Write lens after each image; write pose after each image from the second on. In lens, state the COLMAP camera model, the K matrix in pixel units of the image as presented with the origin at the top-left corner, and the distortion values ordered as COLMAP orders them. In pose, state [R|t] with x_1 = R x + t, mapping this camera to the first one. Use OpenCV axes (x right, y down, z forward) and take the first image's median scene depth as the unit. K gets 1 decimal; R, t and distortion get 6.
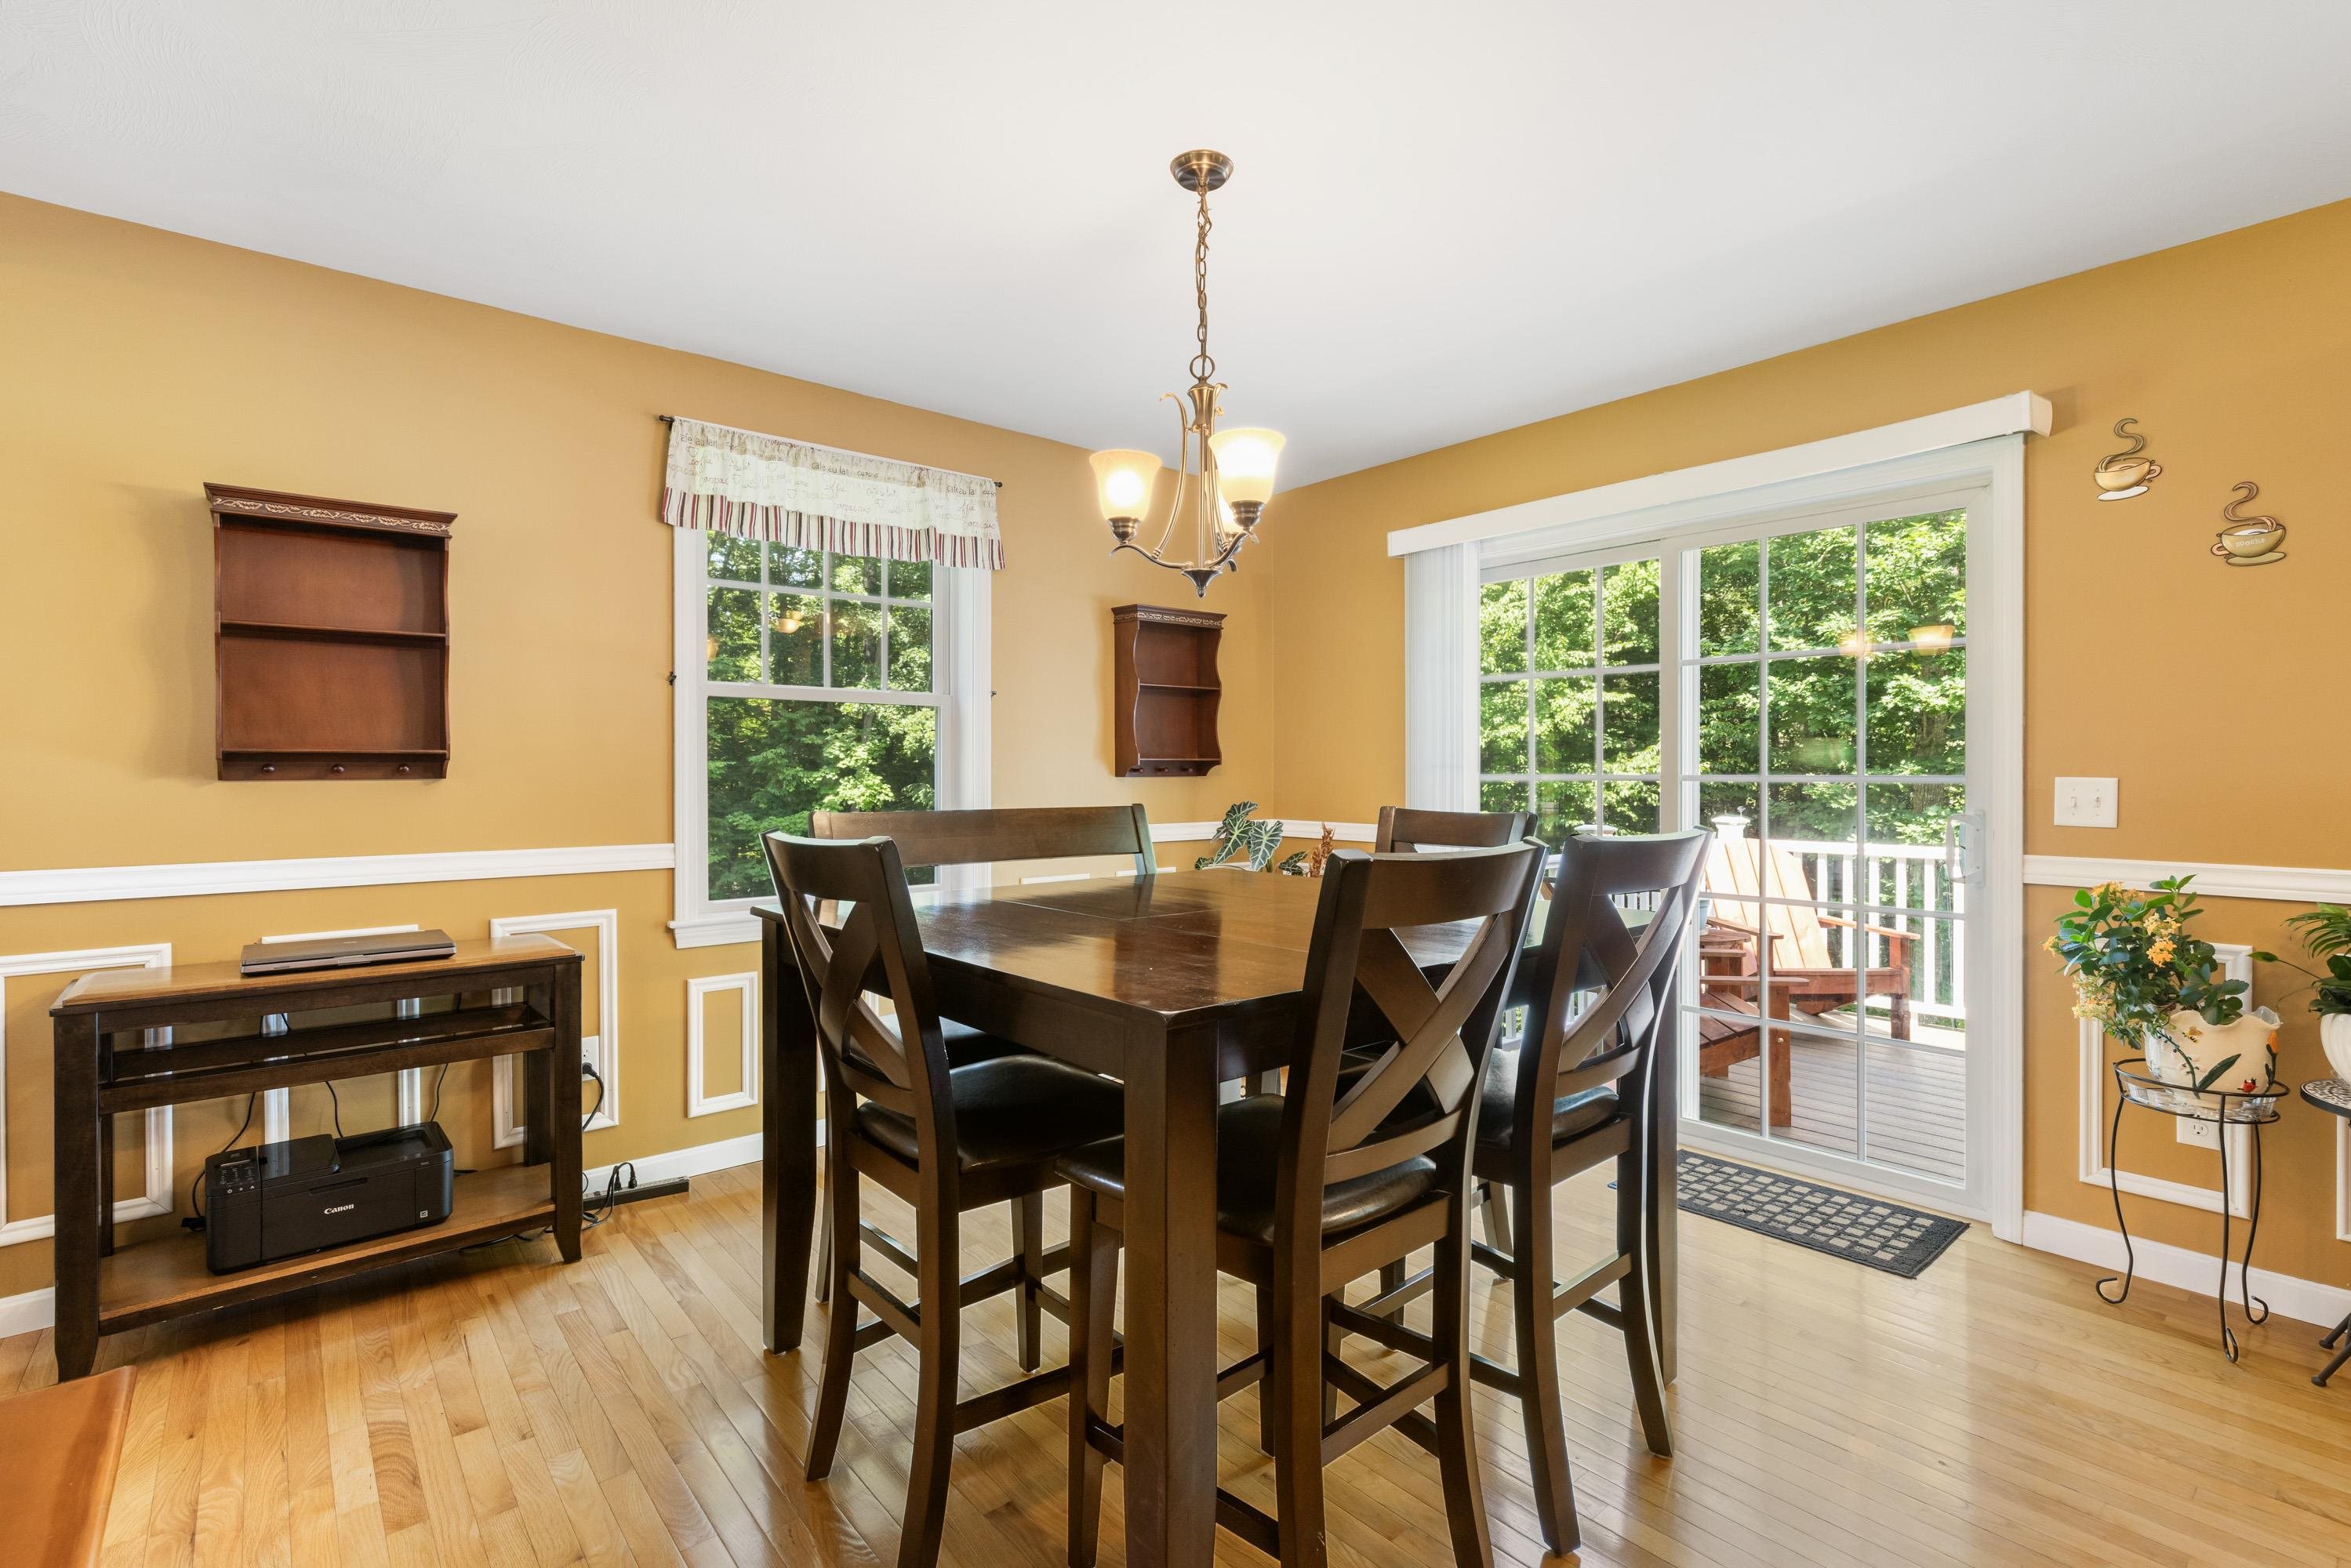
lens RADIAL K [[1066.2, 0, 1160.5], [0, 1066.2, 780.1], [0, 0, 1]] dist [0.003316, -0.001195]
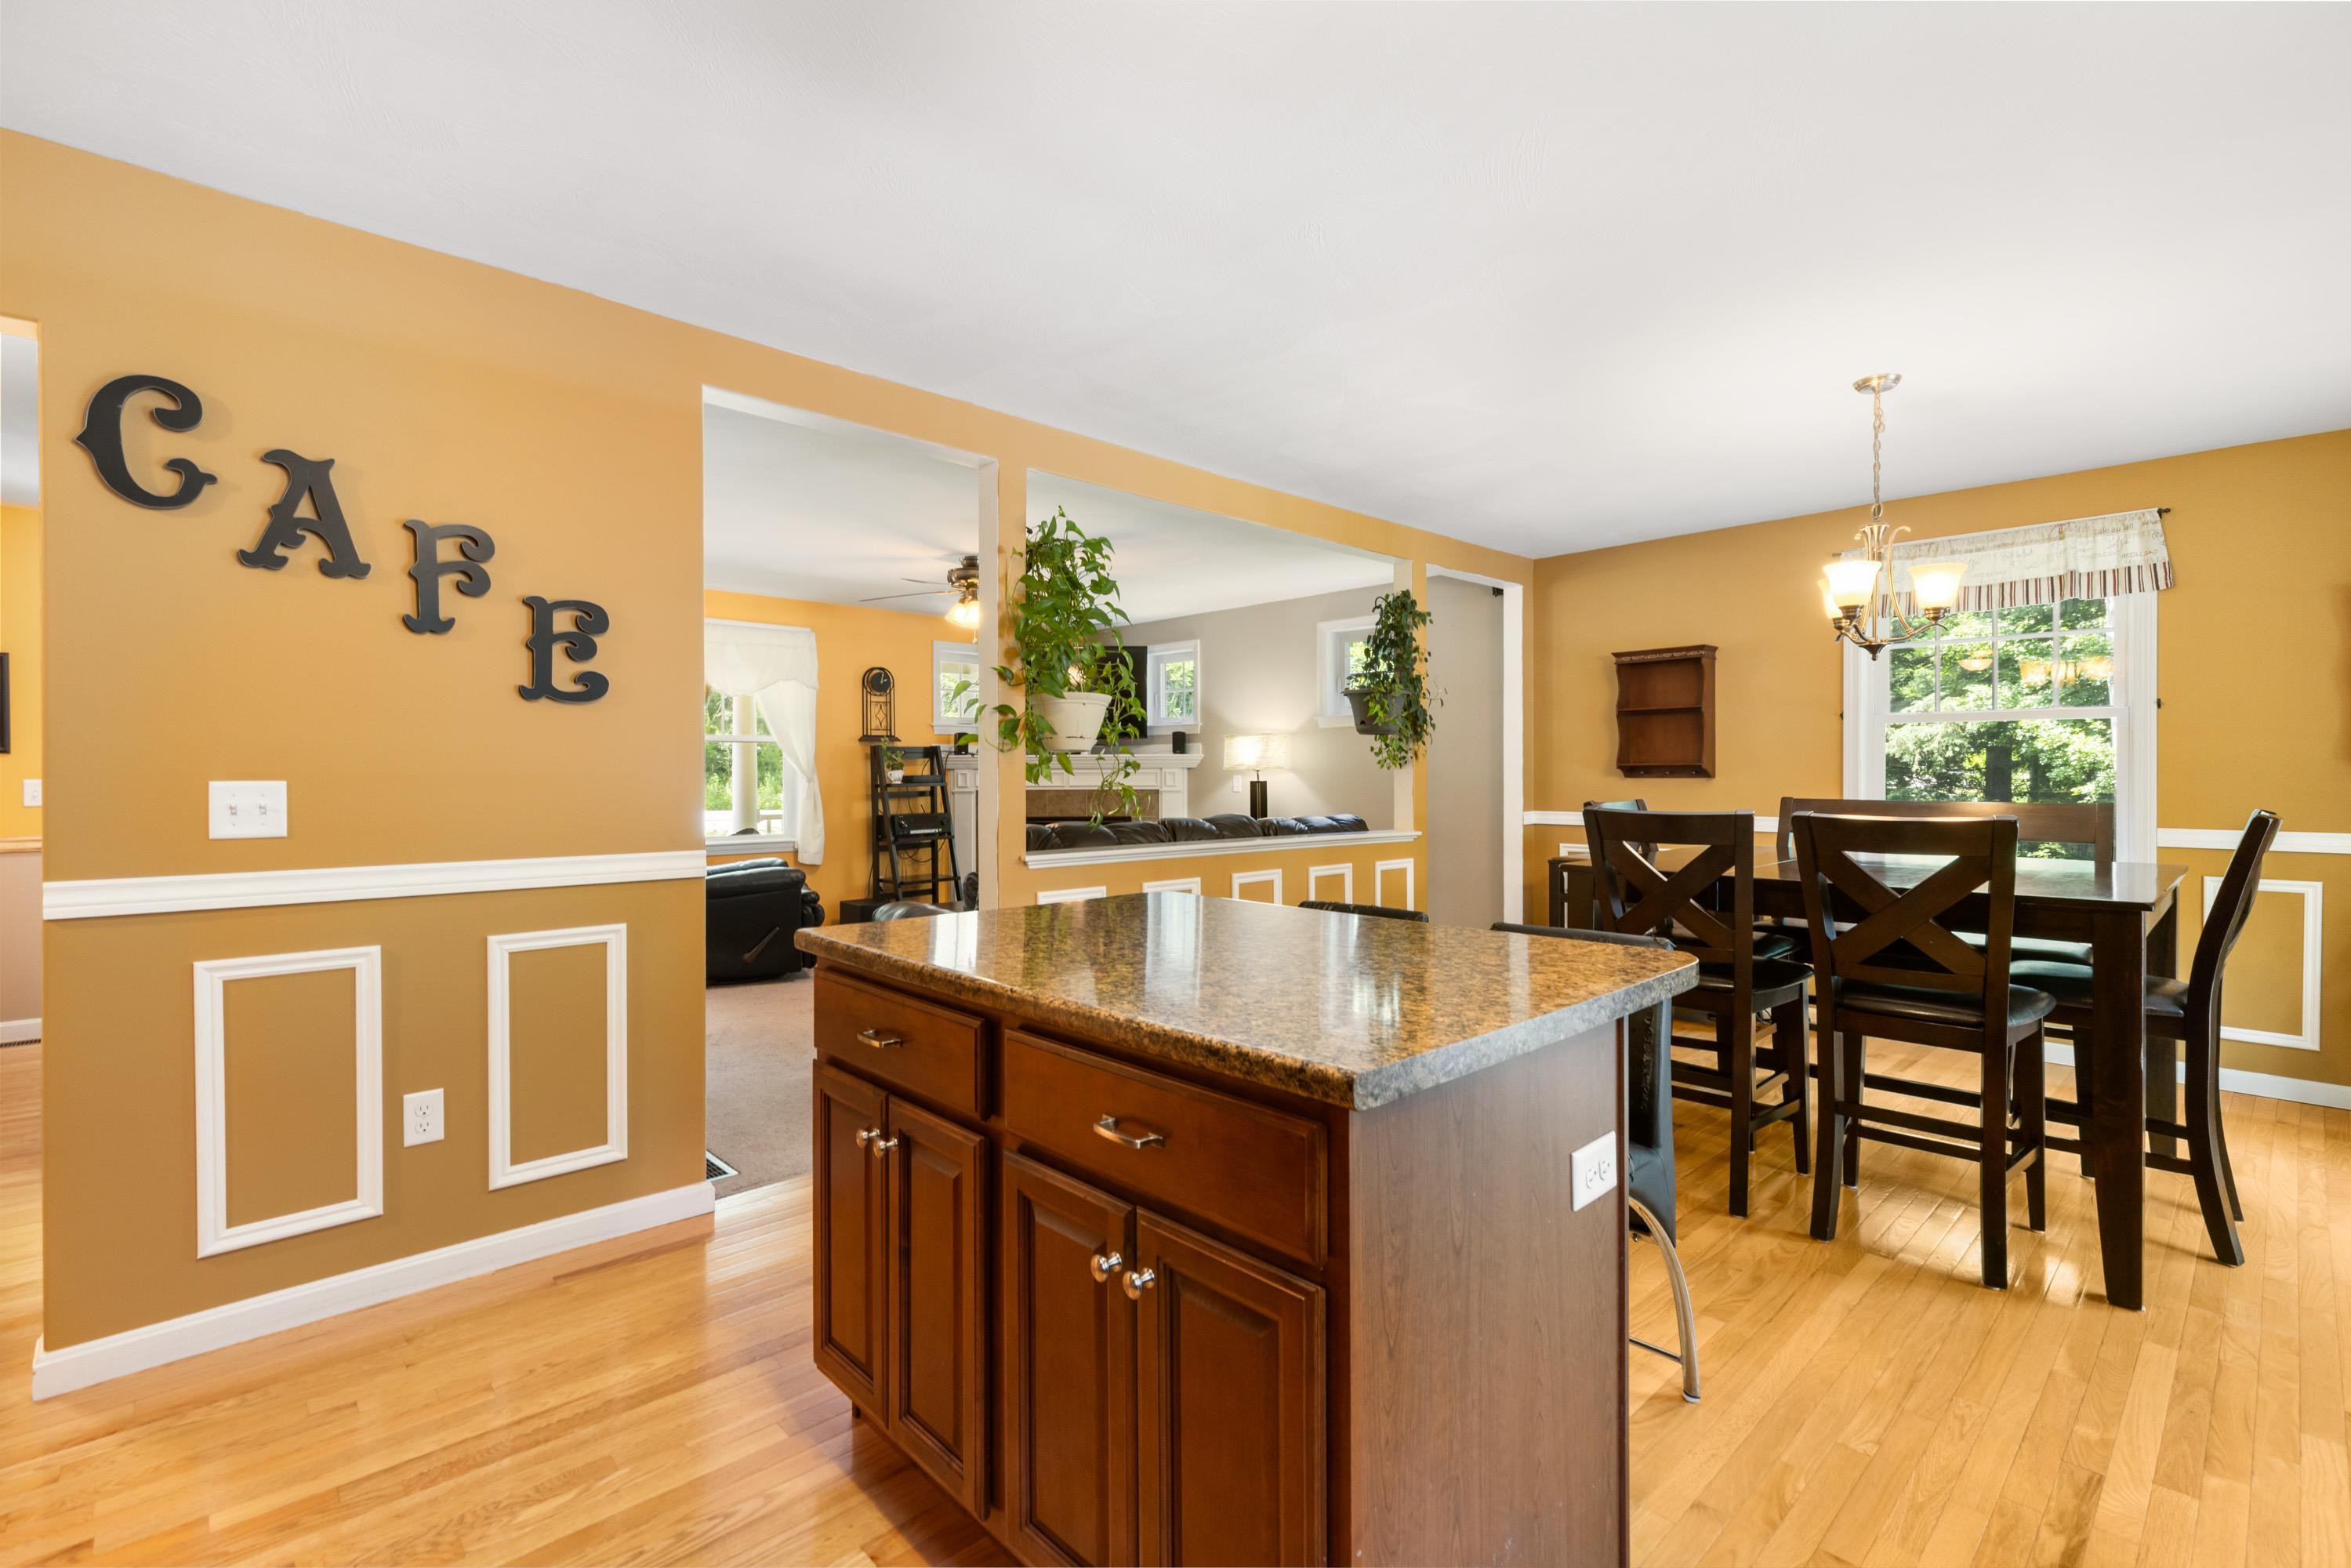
lens RADIAL K [[1066.4, 0, 1186.0], [0, 1066.4, 773.5], [0, 0, 1]] dist [0.003316, -0.001195]
pose [[0.061457, 0.000049, -0.998110, 1.188157], [-0.010883, 0.999941, -0.000621, 0.001323], [0.998050, 0.010900, 0.061454, -0.073464]]
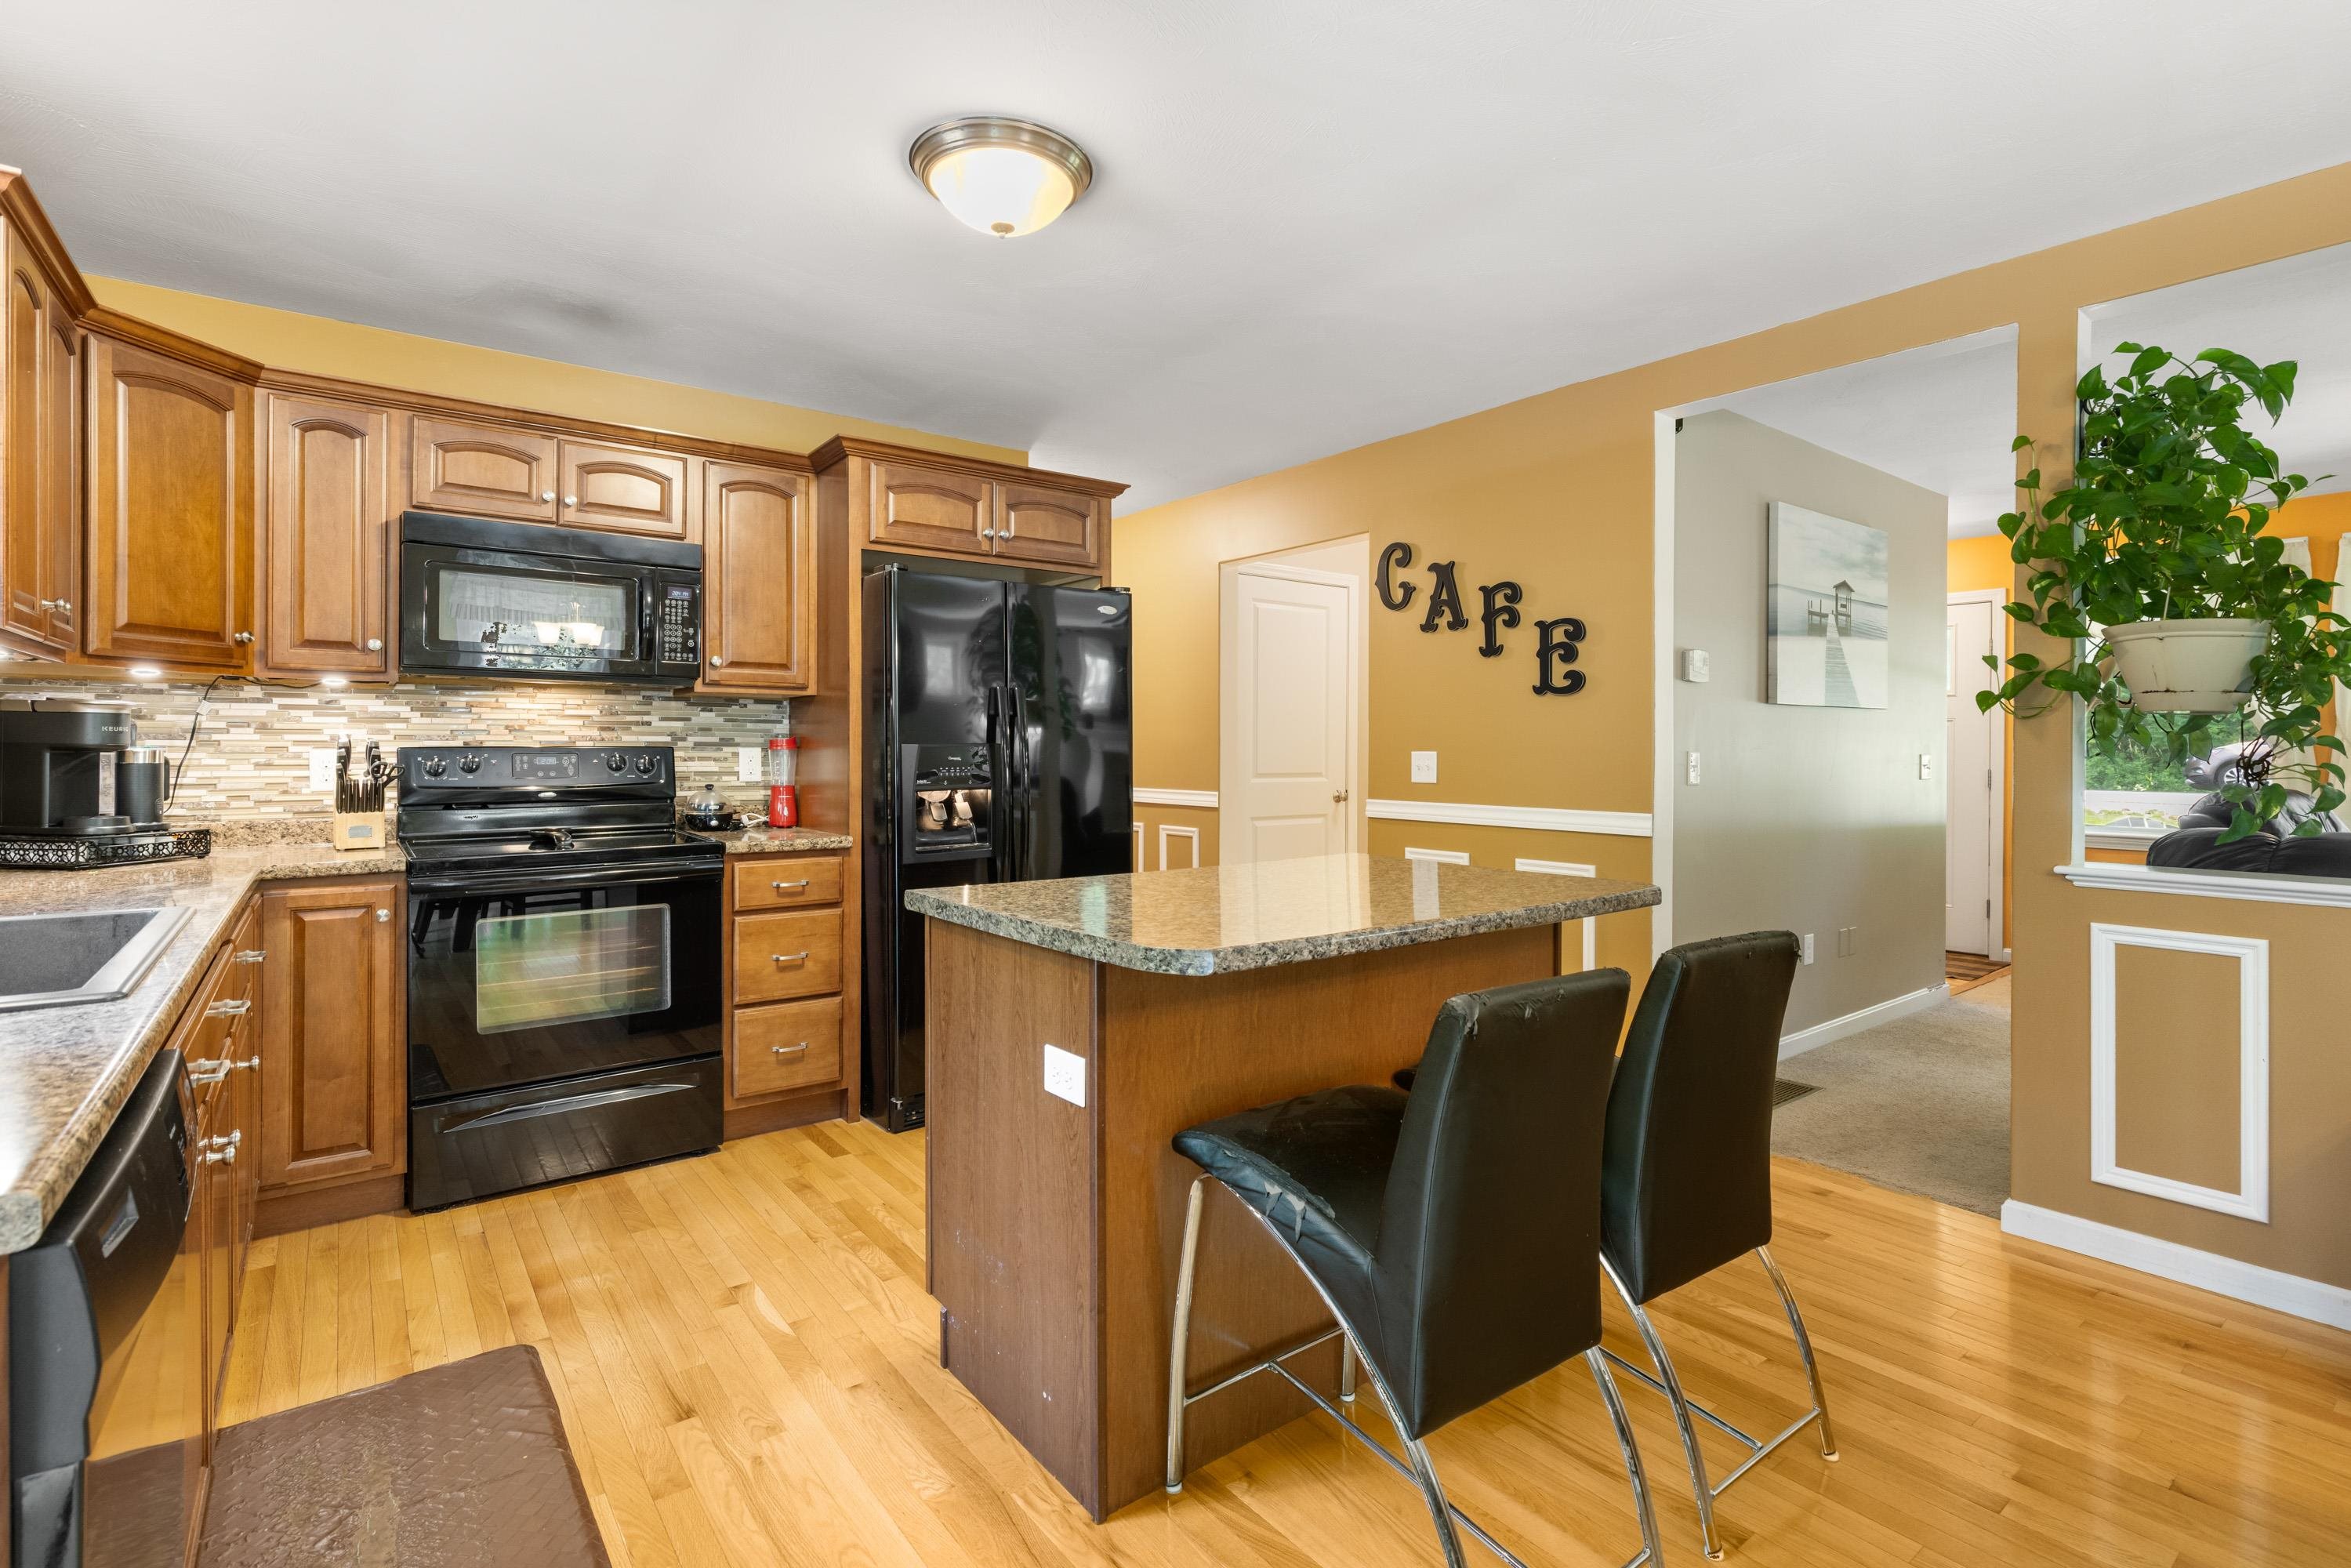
lens RADIAL K [[1090.4, 0, 1206.5], [0, 1090.4, 752.2], [0, 0, 1]] dist [-0.000187, -0.000146]
pose [[-0.999394, -0.000530, 0.034809, 0.580205], [0.000000, 0.999884, 0.015206, -0.007457], [-0.034813, 0.015197, -0.999278, 0.766281]]
